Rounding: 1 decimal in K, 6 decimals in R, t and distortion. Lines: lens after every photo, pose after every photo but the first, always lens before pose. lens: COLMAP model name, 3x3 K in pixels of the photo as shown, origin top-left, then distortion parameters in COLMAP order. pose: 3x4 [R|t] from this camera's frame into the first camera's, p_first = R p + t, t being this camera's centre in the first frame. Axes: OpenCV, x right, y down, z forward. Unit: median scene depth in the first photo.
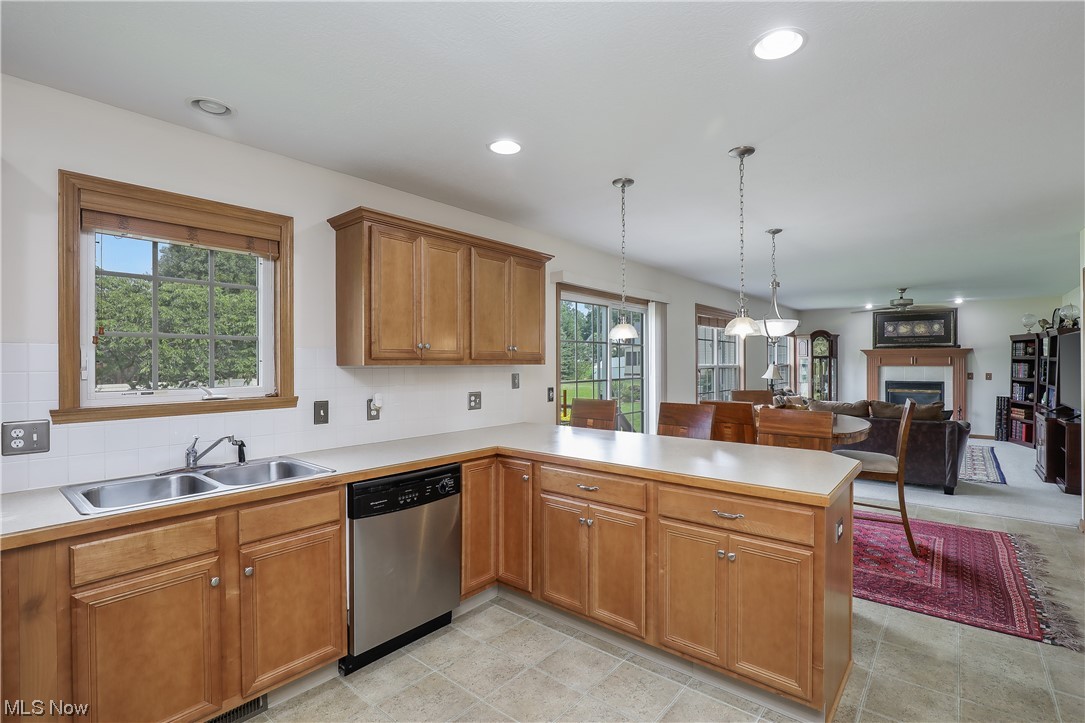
lens RADIAL K [[519.0, 0, 542.5], [0, 519.0, 361.5], [0, 0, 1]] dist [-0.001328, 0.000429]
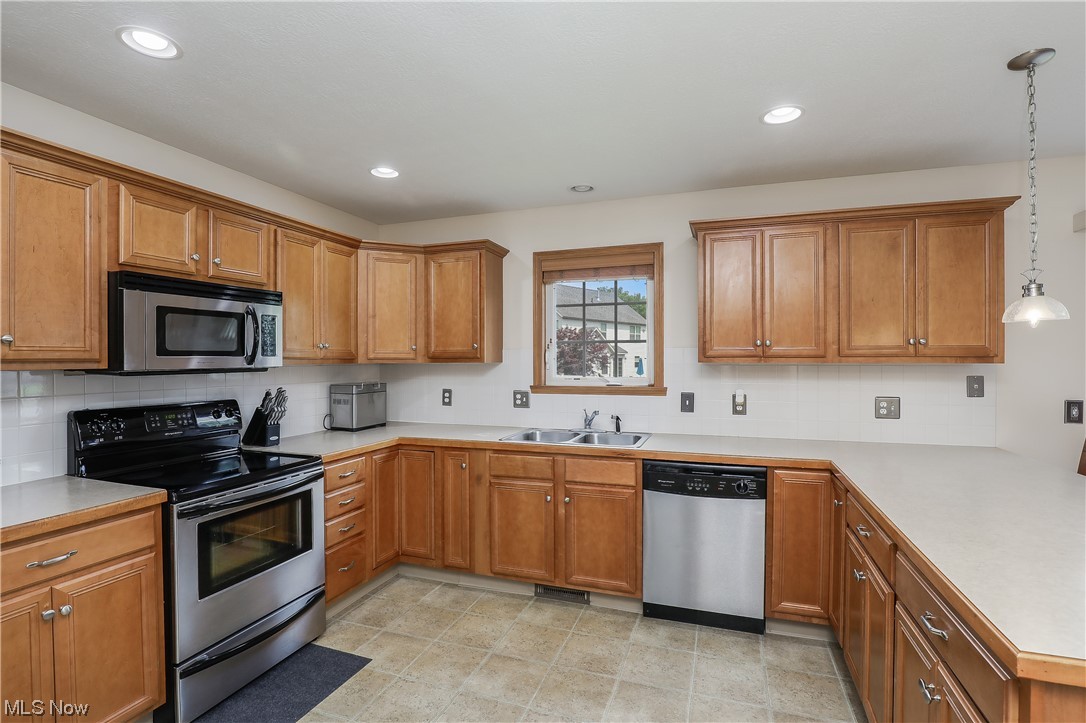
lens RADIAL K [[519.5, 0, 543.0], [0, 519.5, 361.5], [0, 0, 1]] dist [-0.001328, 0.000429]
pose [[0.349377, 0.005984, -0.936963, 0.645862], [0.000686, 0.999978, 0.006643, -0.002493], [0.936982, -0.002964, 0.349365, 0.332466]]
